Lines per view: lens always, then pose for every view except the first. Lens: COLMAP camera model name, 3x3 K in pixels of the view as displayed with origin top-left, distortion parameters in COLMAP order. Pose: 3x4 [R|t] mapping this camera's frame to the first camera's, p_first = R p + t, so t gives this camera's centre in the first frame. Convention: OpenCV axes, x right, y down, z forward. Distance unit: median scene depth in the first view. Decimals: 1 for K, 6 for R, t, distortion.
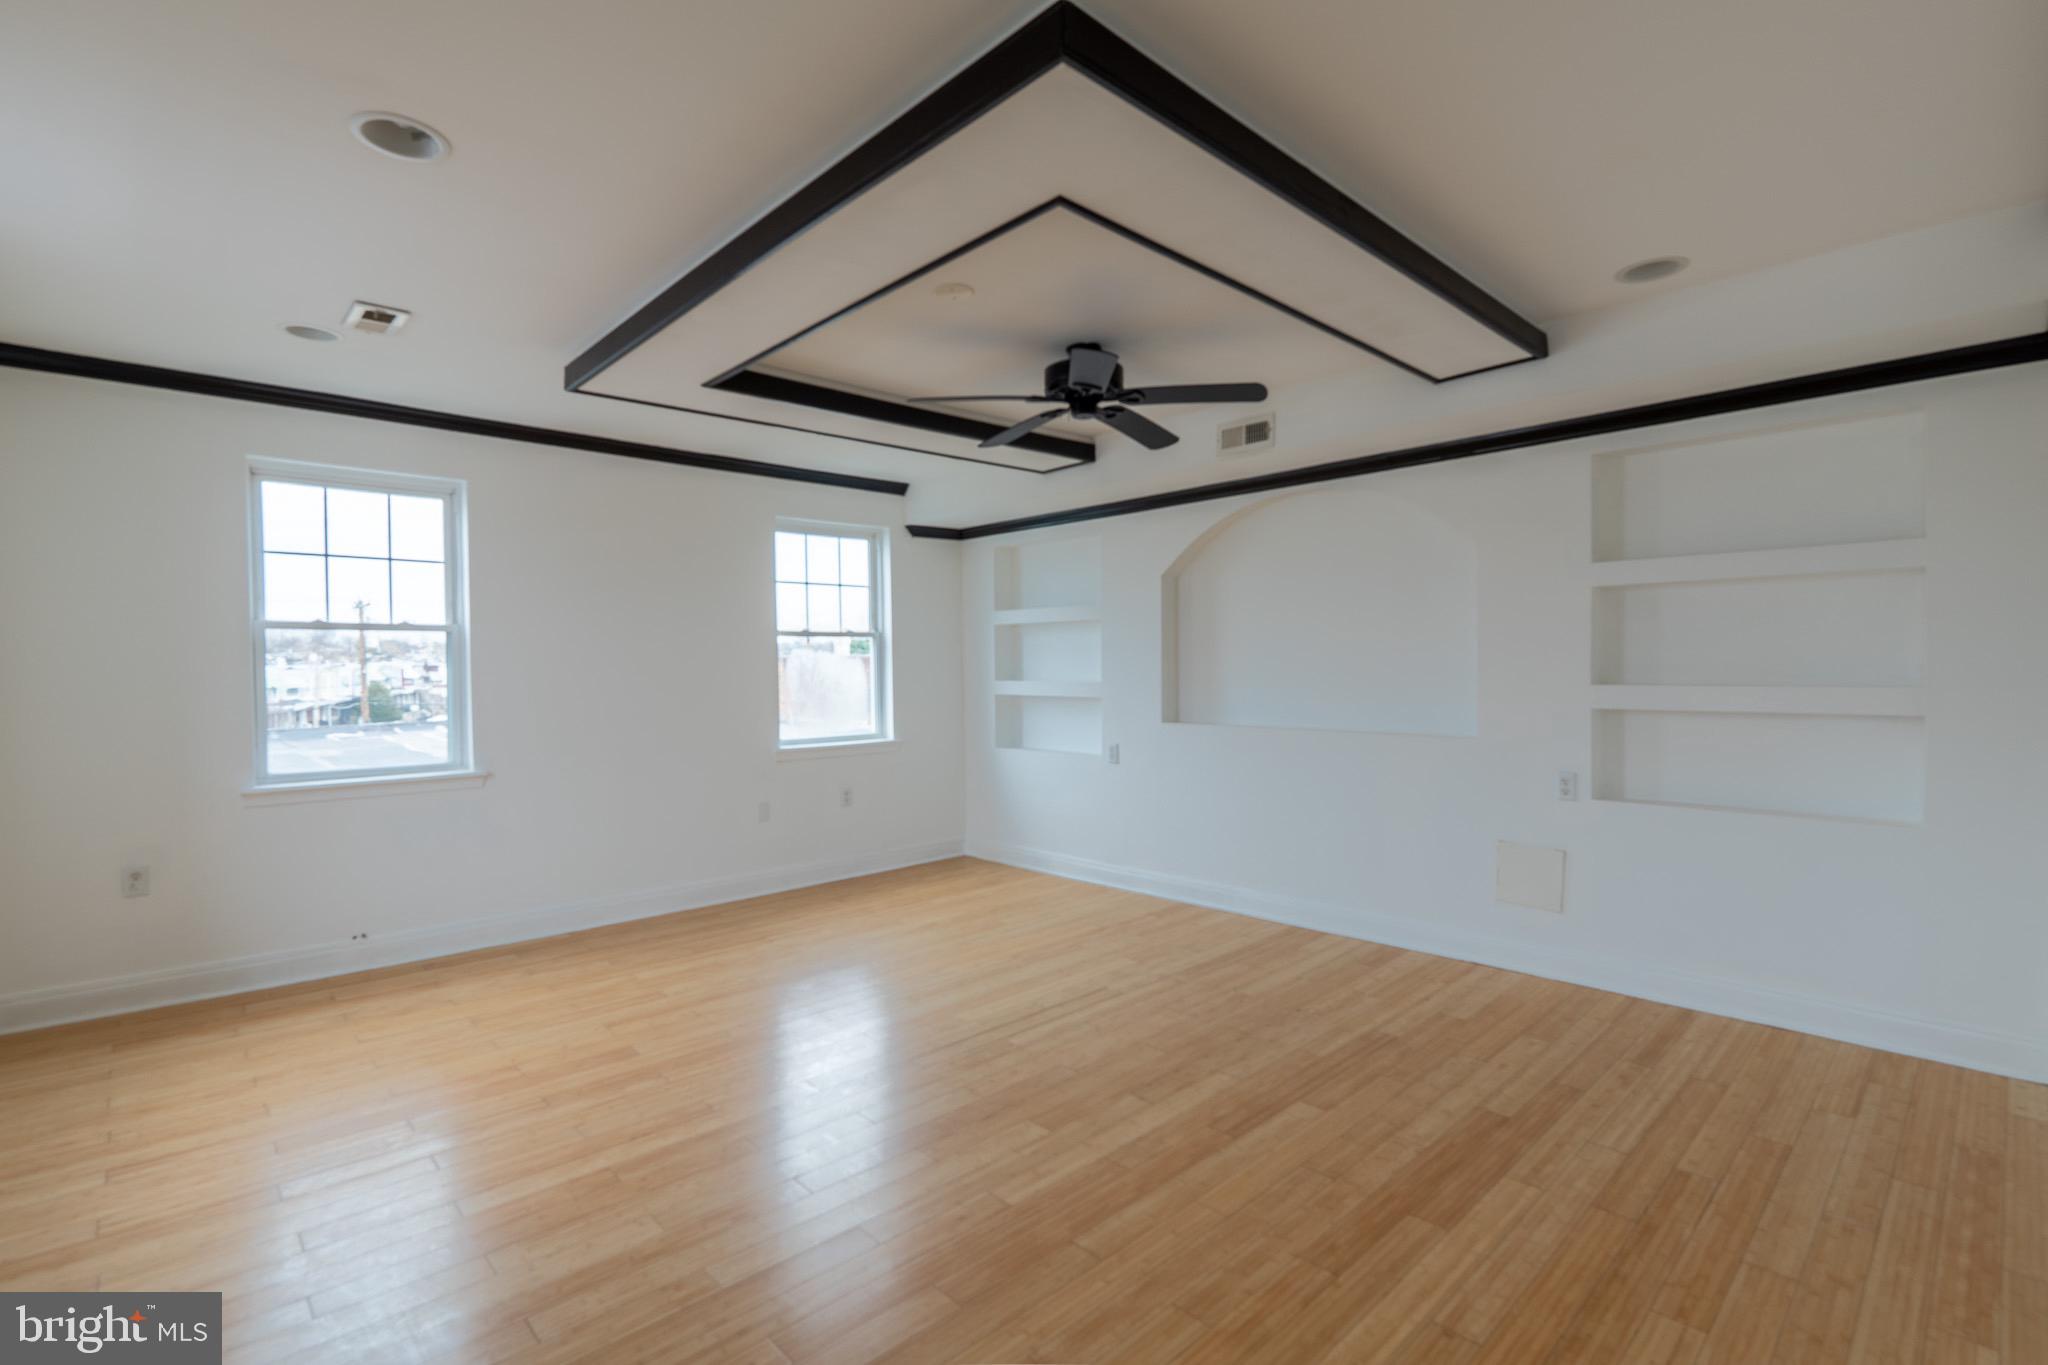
lens RADIAL K [[939.0, 0, 1025.1], [0, 939.0, 677.3], [0, 0, 1]] dist [0.002606, -0.000634]
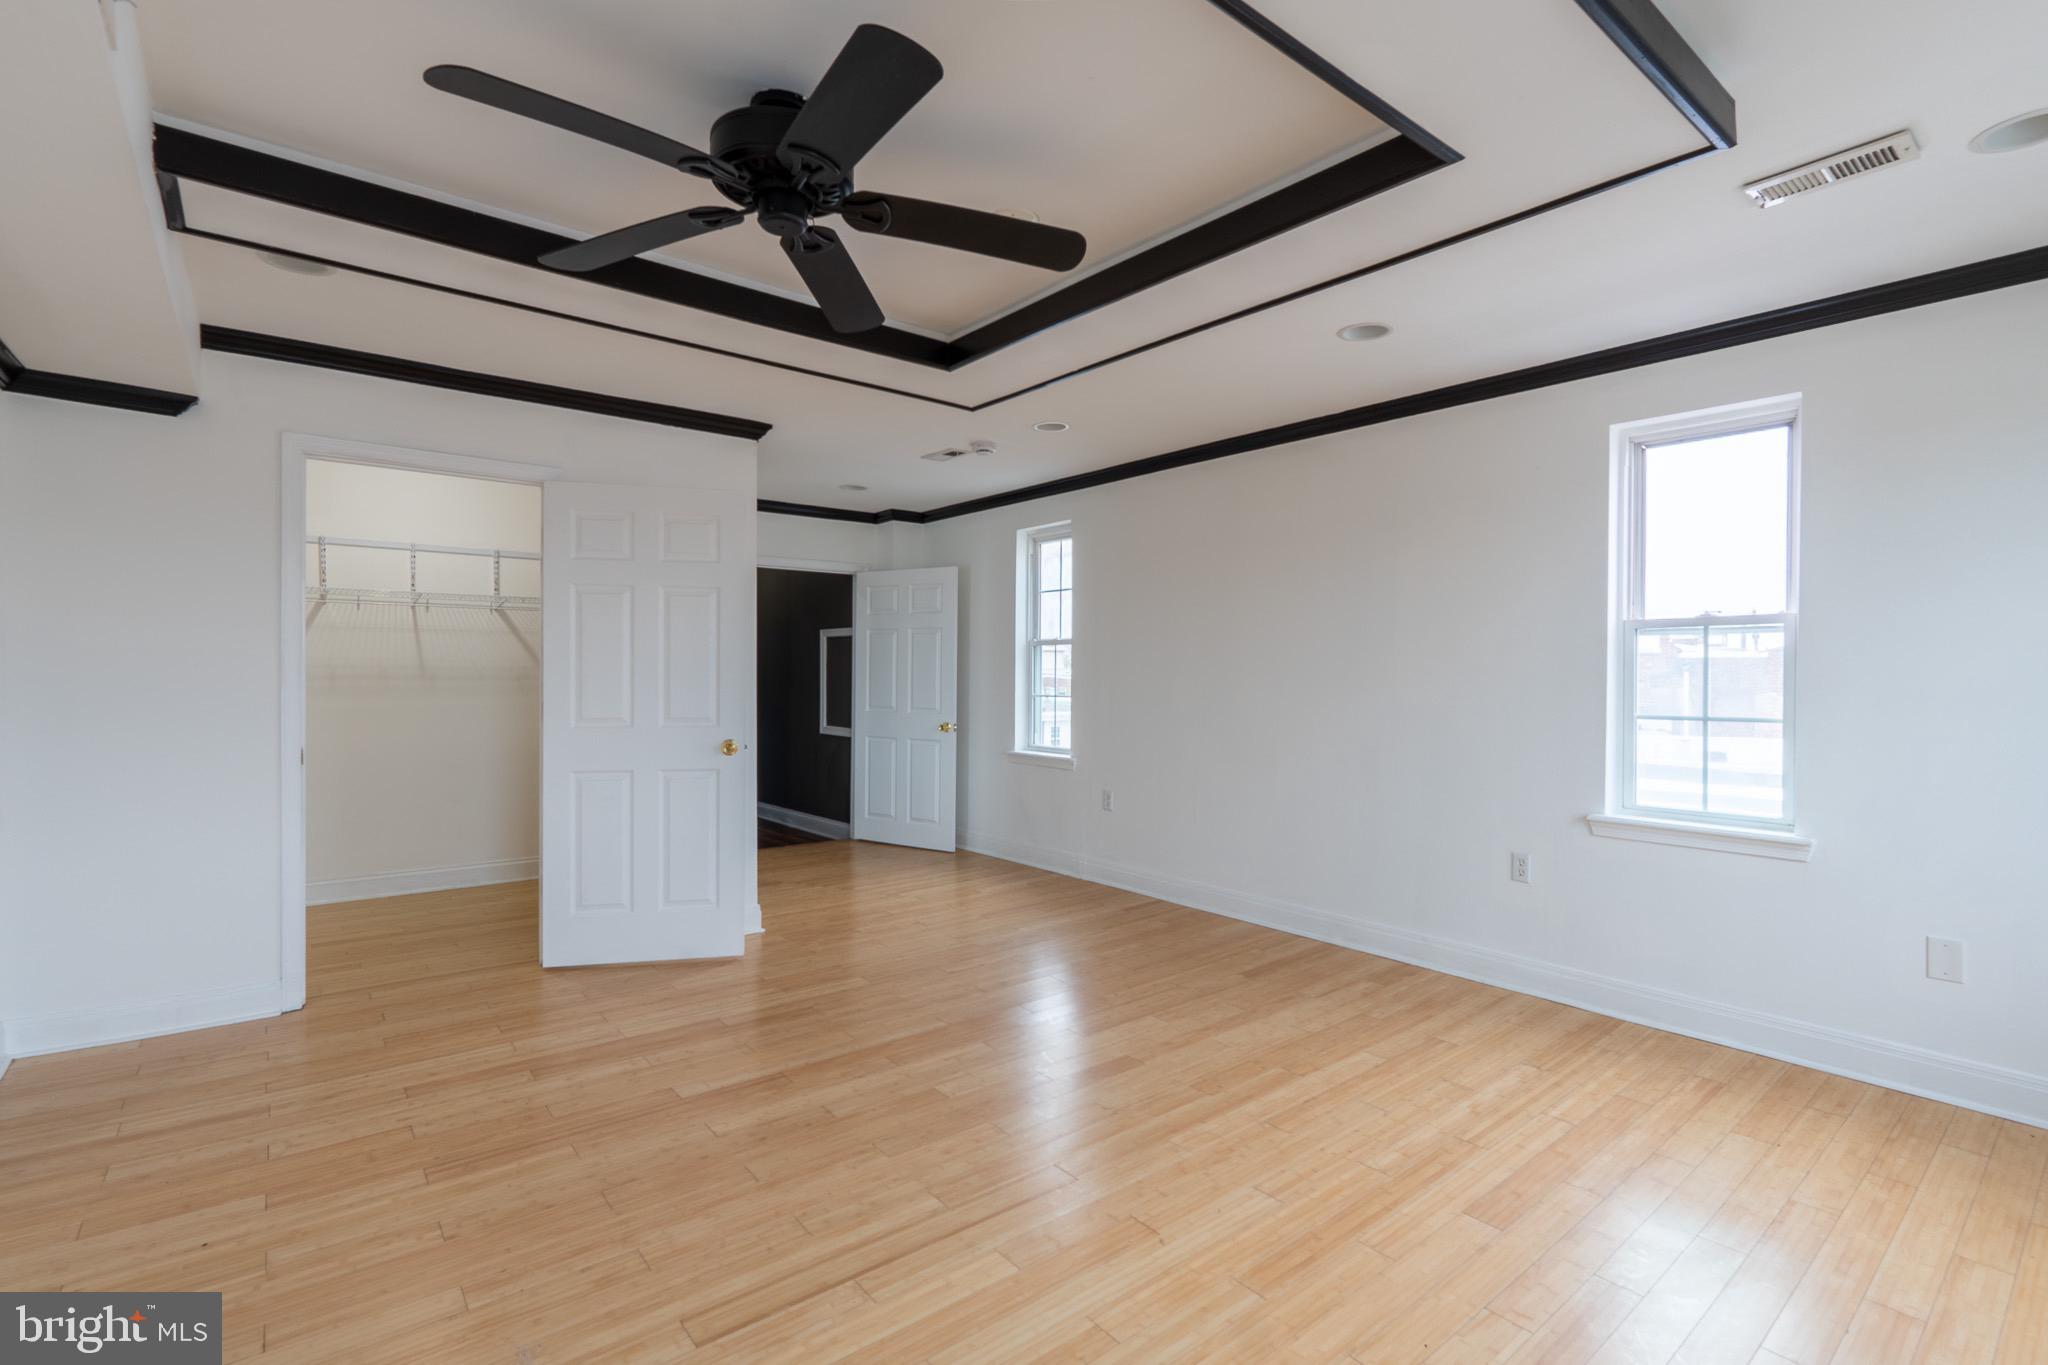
lens RADIAL K [[939.0, 0, 1022.5], [0, 939.0, 677.8], [0, 0, 1]] dist [0.002606, -0.000634]
pose [[-0.996773, 0.004227, 0.080155, -0.162922], [0.005653, 0.999830, 0.017571, -0.017953], [-0.080067, 0.017967, -0.996628, 2.026200]]
